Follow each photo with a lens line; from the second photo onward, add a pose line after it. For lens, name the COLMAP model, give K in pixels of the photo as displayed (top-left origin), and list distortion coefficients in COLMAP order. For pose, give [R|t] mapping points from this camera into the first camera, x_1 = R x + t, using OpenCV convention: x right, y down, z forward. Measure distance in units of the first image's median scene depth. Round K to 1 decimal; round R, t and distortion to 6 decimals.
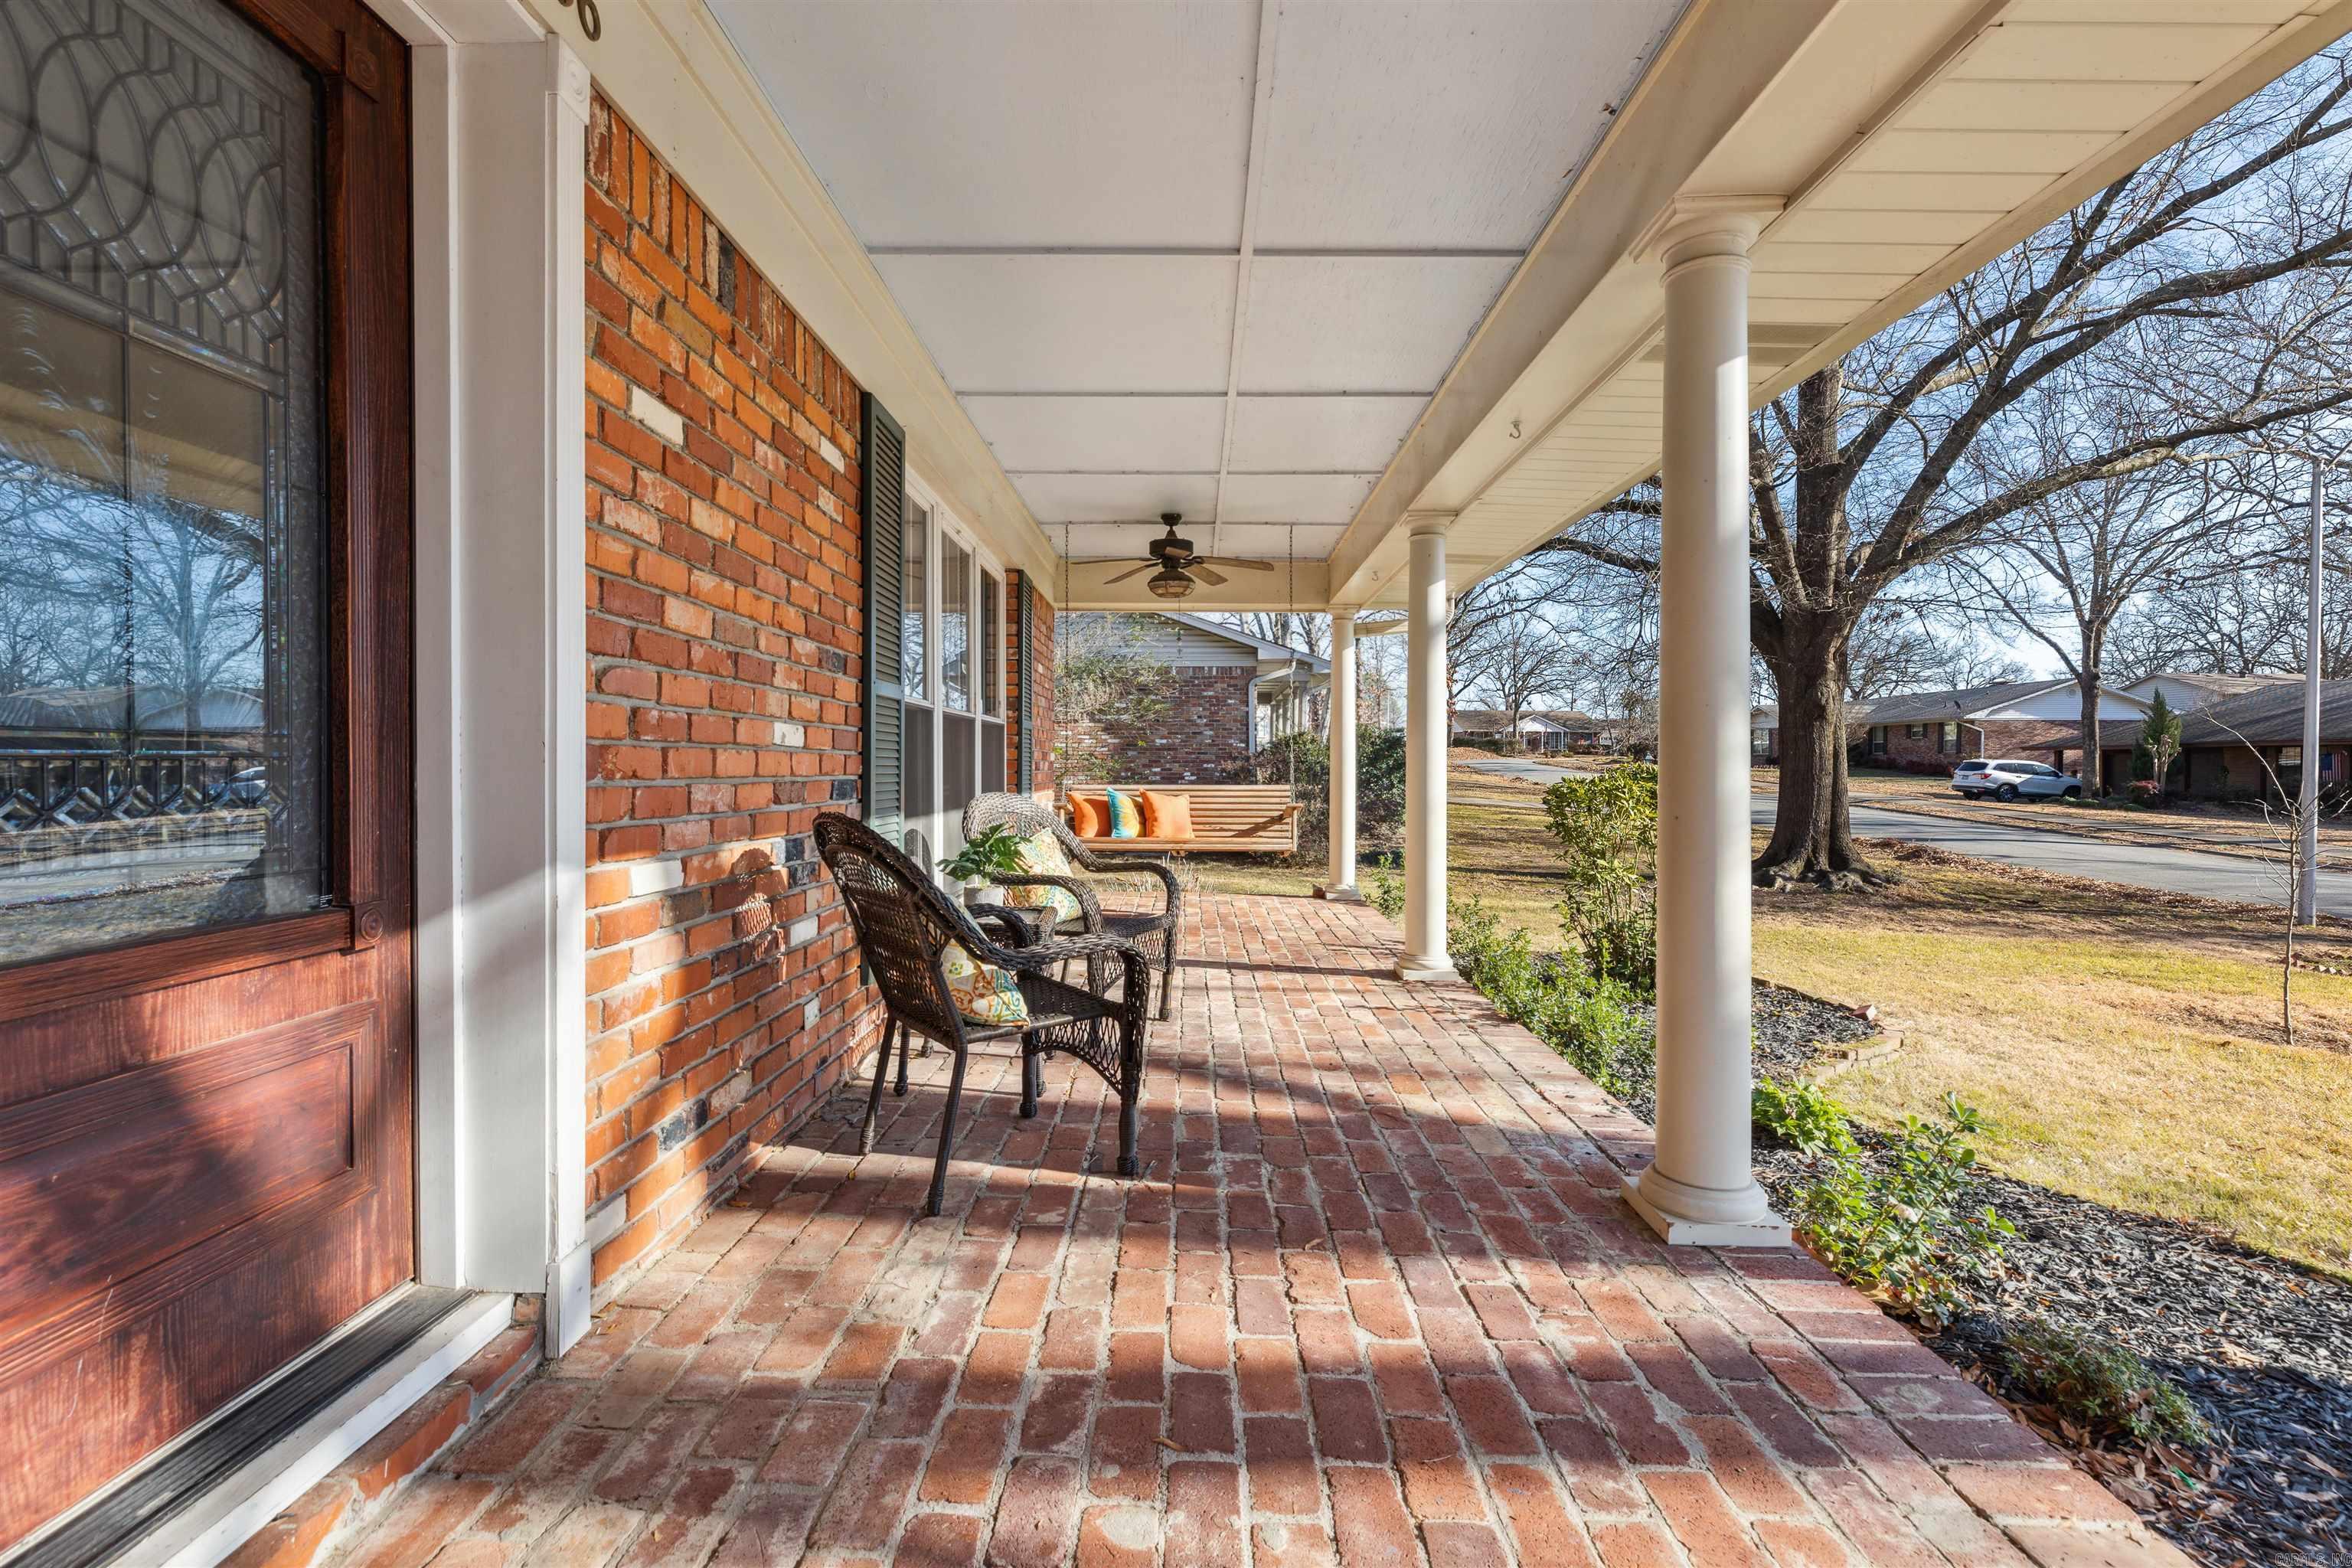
lens RADIAL K [[1062.6, 0, 1163.6], [0, 1062.6, 781.0], [0, 0, 1]] dist [0.001770, -0.000056]
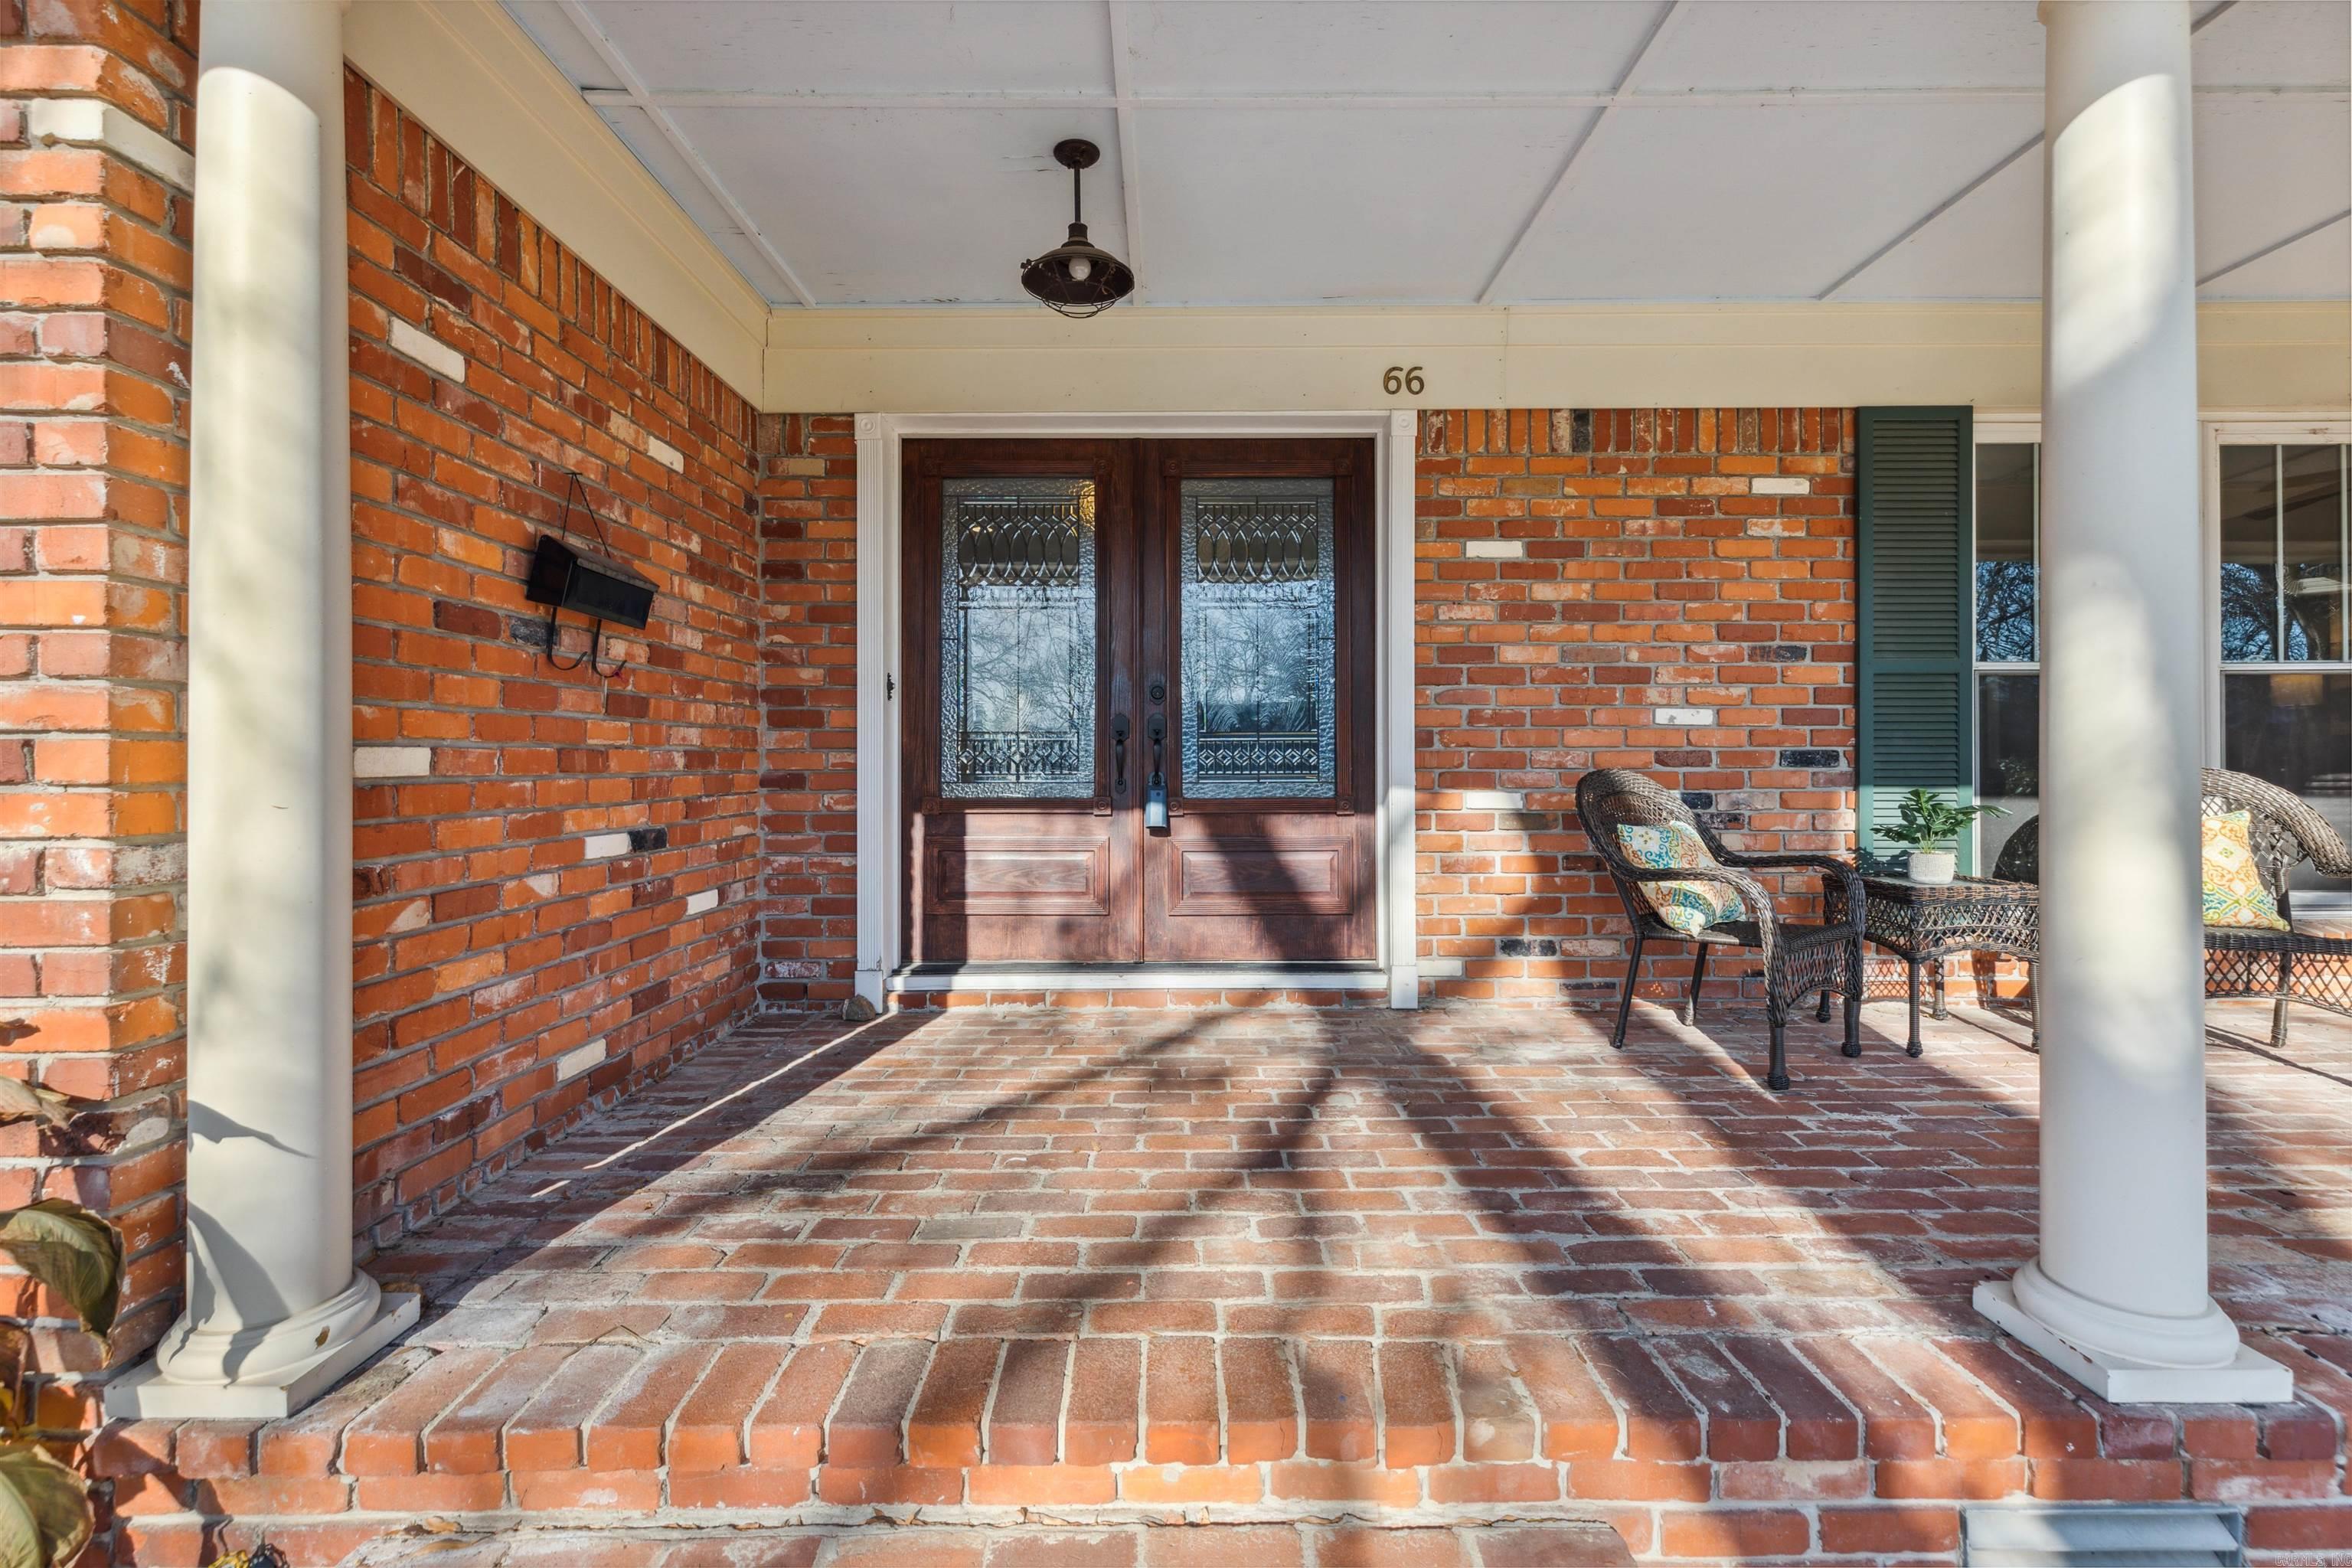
lens RADIAL K [[1062.5, 0, 1176.0], [0, 1062.5, 773.6], [0, 0, 1]] dist [0.001421, 0.000755]
pose [[0.018746, 0.001901, -0.999822, 1.292018], [-0.006539, 0.999977, 0.001778, 0.042564], [0.999803, 0.006505, 0.018758, 0.396449]]
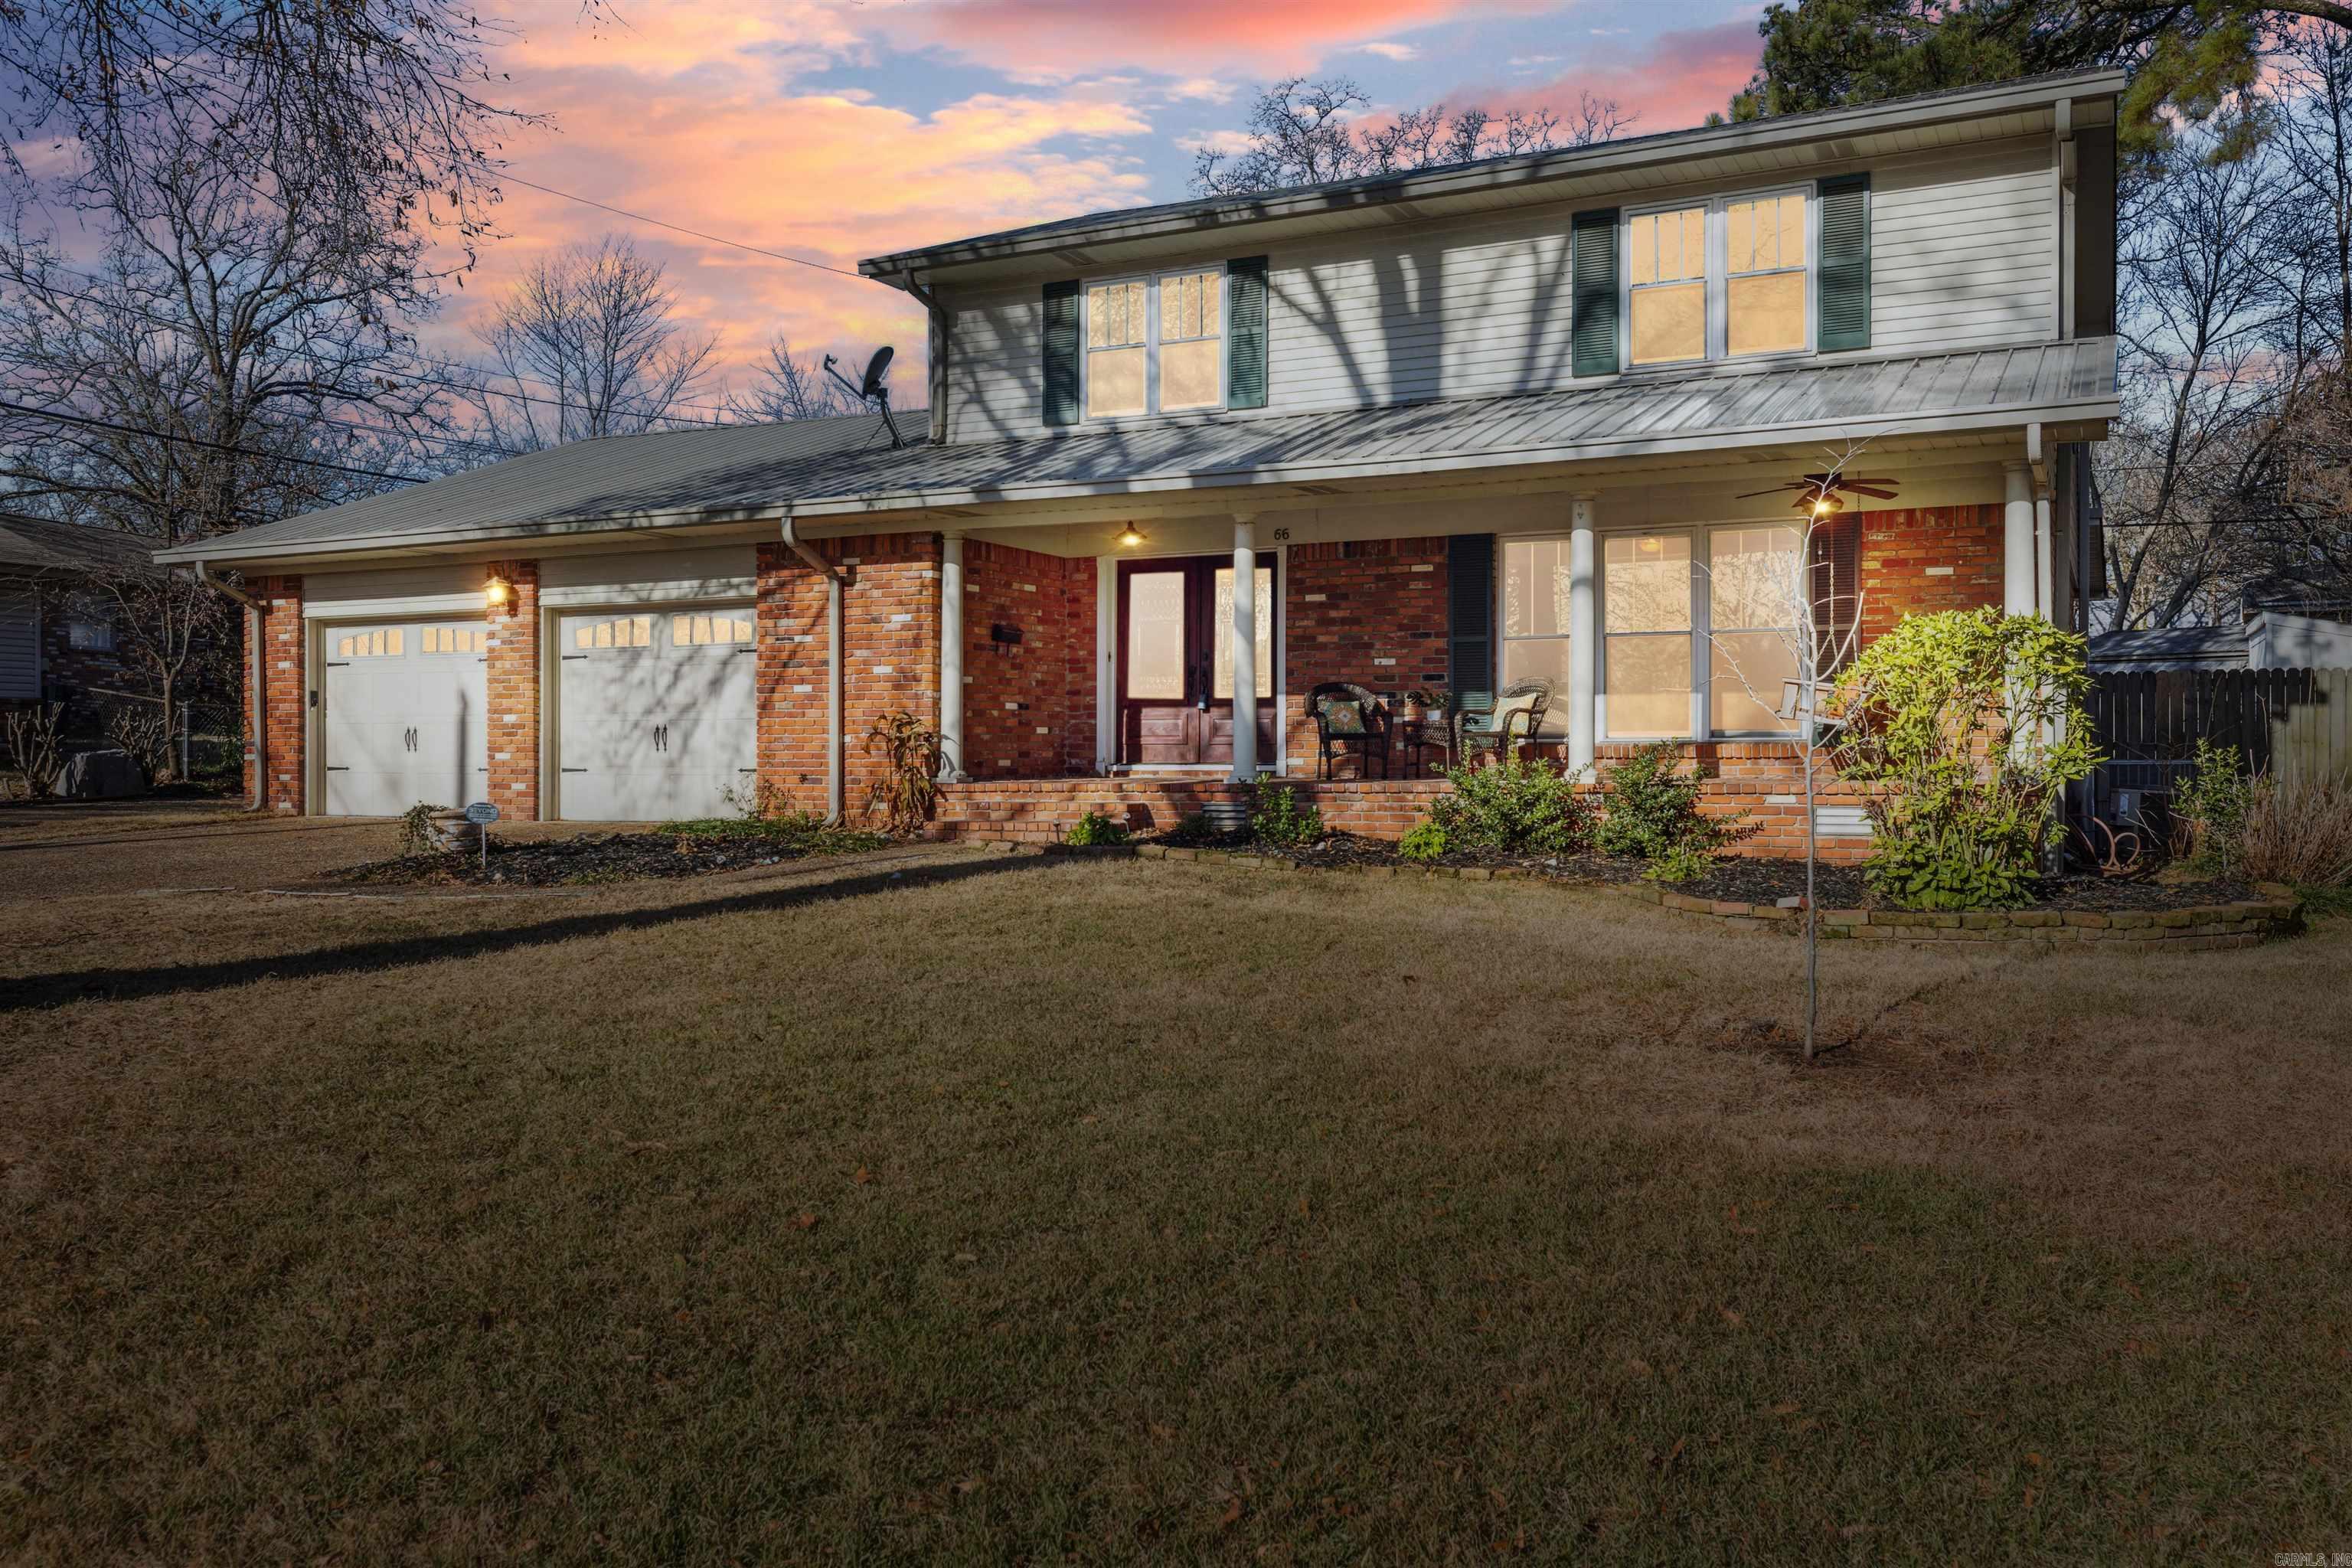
lens RADIAL K [[1898.9, 0, 1187.7], [0, 1898.9, 779.0], [0, 0, 1]] dist [0.004221, -0.001253]
pose [[-0.425732, 0.003539, -0.904842, 7.121674], [-0.009700, 0.999917, 0.008475, 0.379400], [0.904797, 0.012385, -0.425663, 3.936483]]
